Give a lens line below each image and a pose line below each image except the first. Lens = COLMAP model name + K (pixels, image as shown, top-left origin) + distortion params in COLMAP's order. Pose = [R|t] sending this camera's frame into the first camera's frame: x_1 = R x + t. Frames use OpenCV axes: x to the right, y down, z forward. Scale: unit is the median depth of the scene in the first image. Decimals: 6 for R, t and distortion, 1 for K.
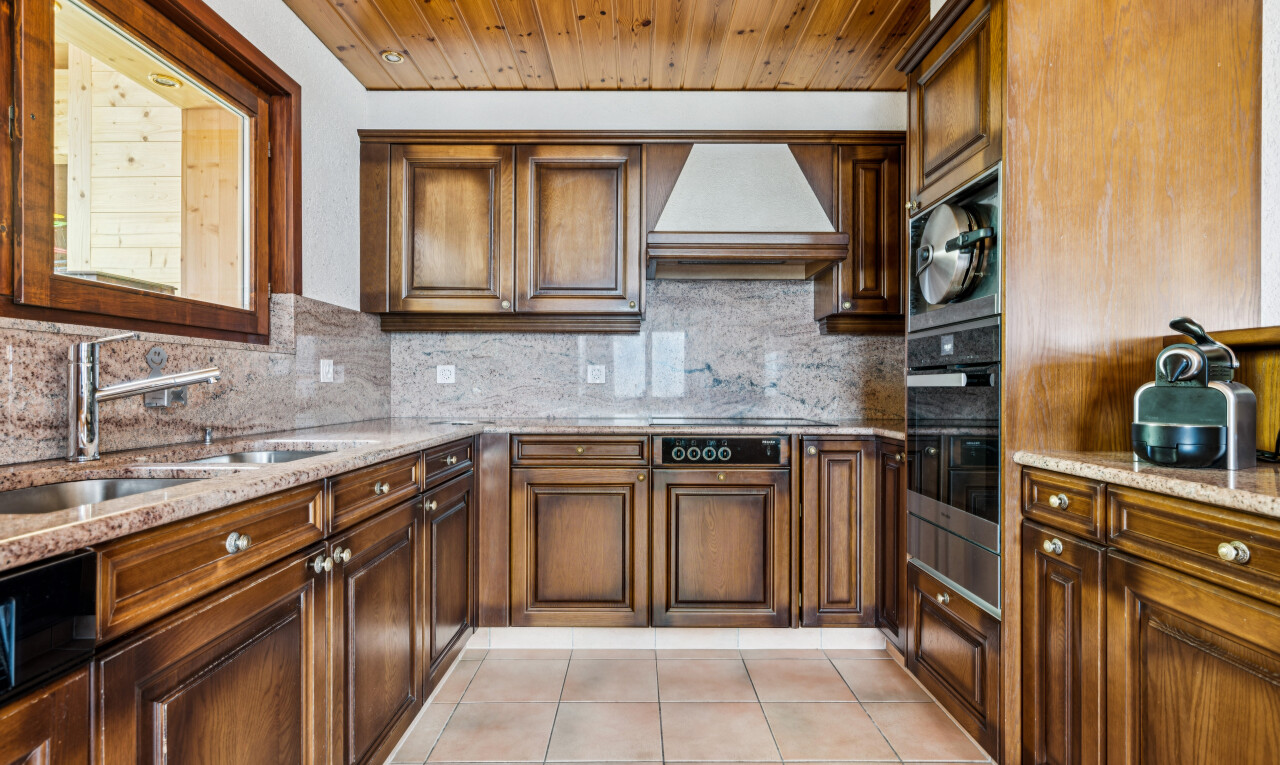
lens RADIAL K [[643.9, 0, 640.4], [0, 643.9, 386.8], [0, 0, 1]] dist [0.004637, 0.000453]
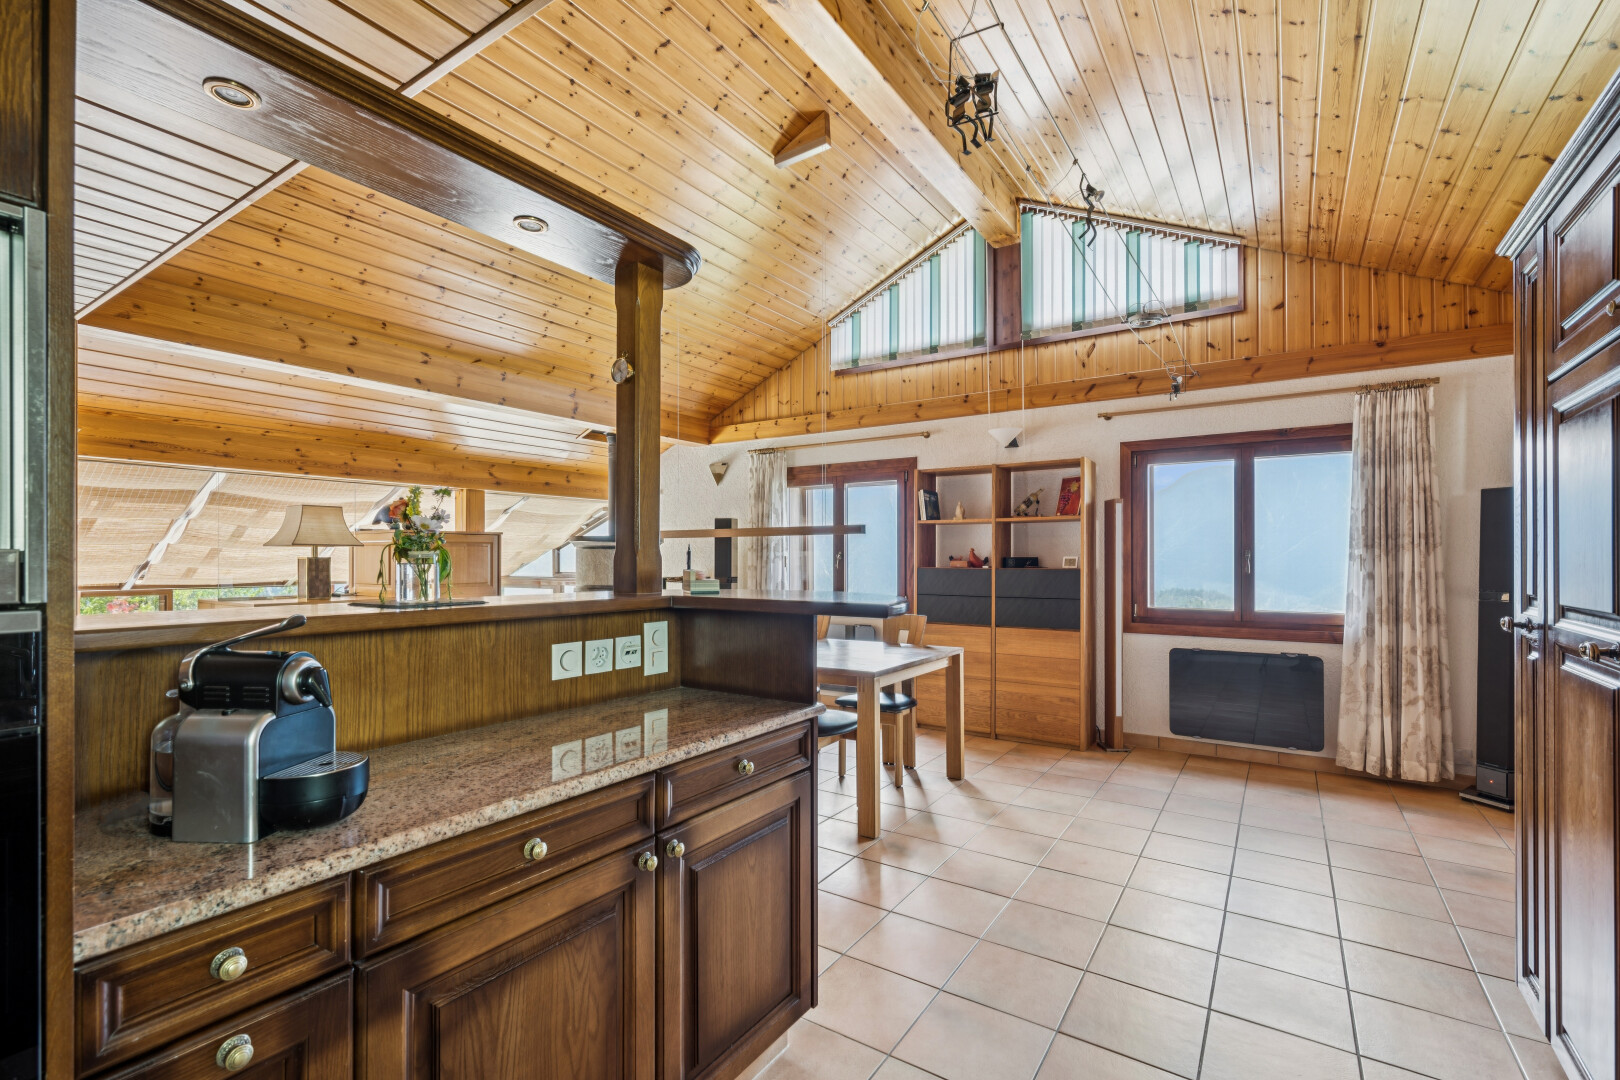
lens RADIAL K [[716.5, 0, 813.3], [0, 716.5, 551.5], [0, 0, 1]] dist [0.000718, -0.000262]
pose [[-0.833635, 0.000311, 0.552316, -0.040318], [-0.002711, 0.999985, -0.004655, -0.087850], [-0.552309, -0.005377, -0.833622, 0.678177]]
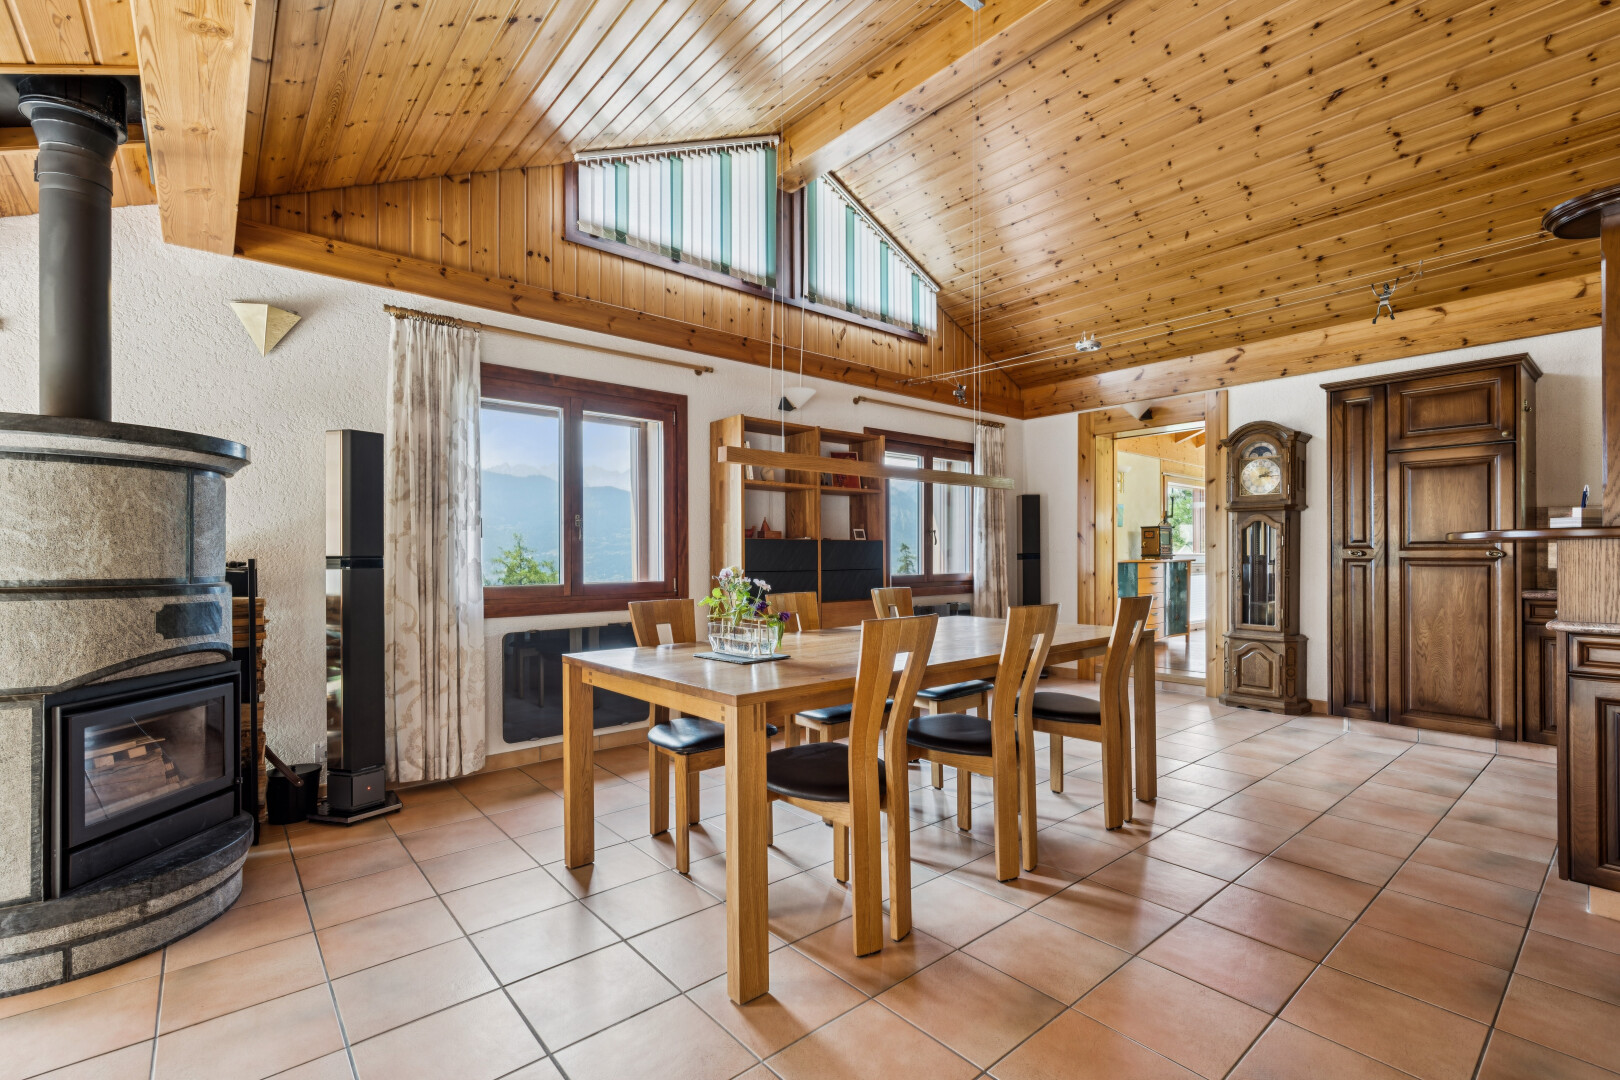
lens RADIAL K [[716.5, 0, 820.1], [0, 716.5, 552.6], [0, 0, 1]] dist [0.000718, -0.000262]
pose [[-0.765607, -0.003325, -0.643300, 1.840801], [-0.001735, 0.999994, -0.003104, -0.012370], [0.643306, -0.001260, -0.765608, 0.143343]]
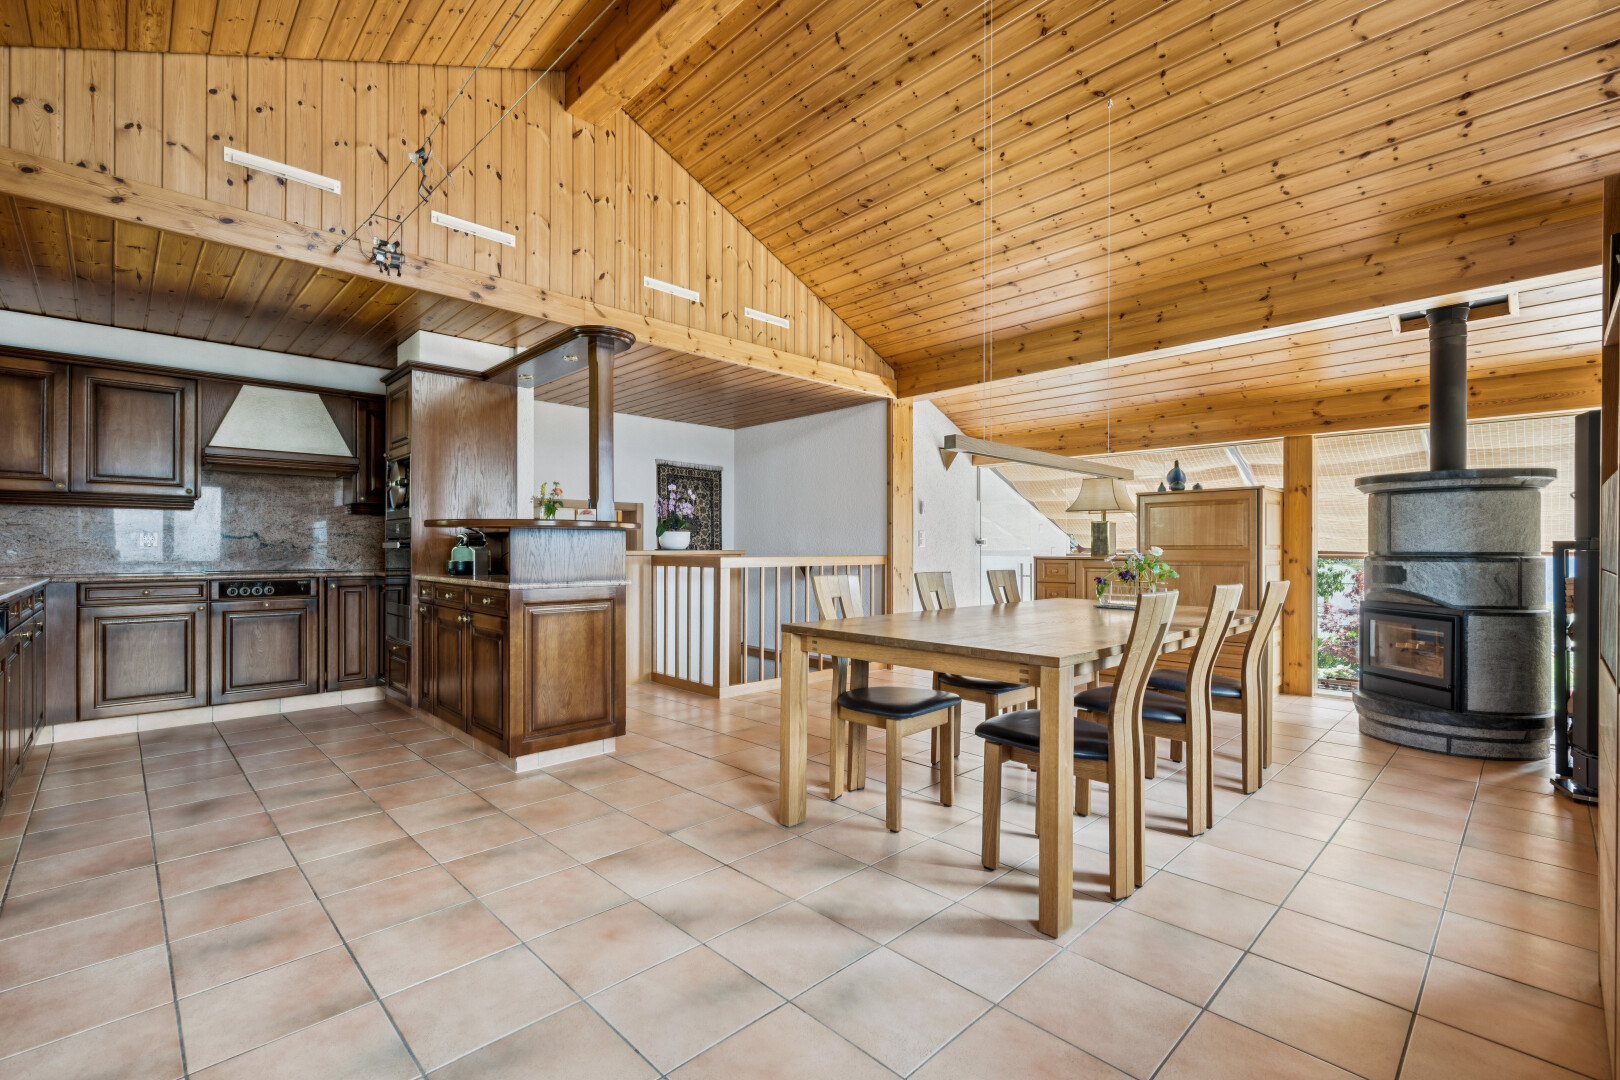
lens RADIAL K [[716.5, 0, 806.7], [0, 716.5, 546.8], [0, 0, 1]] dist [0.000718, -0.000262]
pose [[0.723123, -0.001698, 0.690717, -0.131875], [0.003510, 0.999993, -0.001217, 0.002148], [-0.690710, 0.003305, 0.723124, -1.198321]]
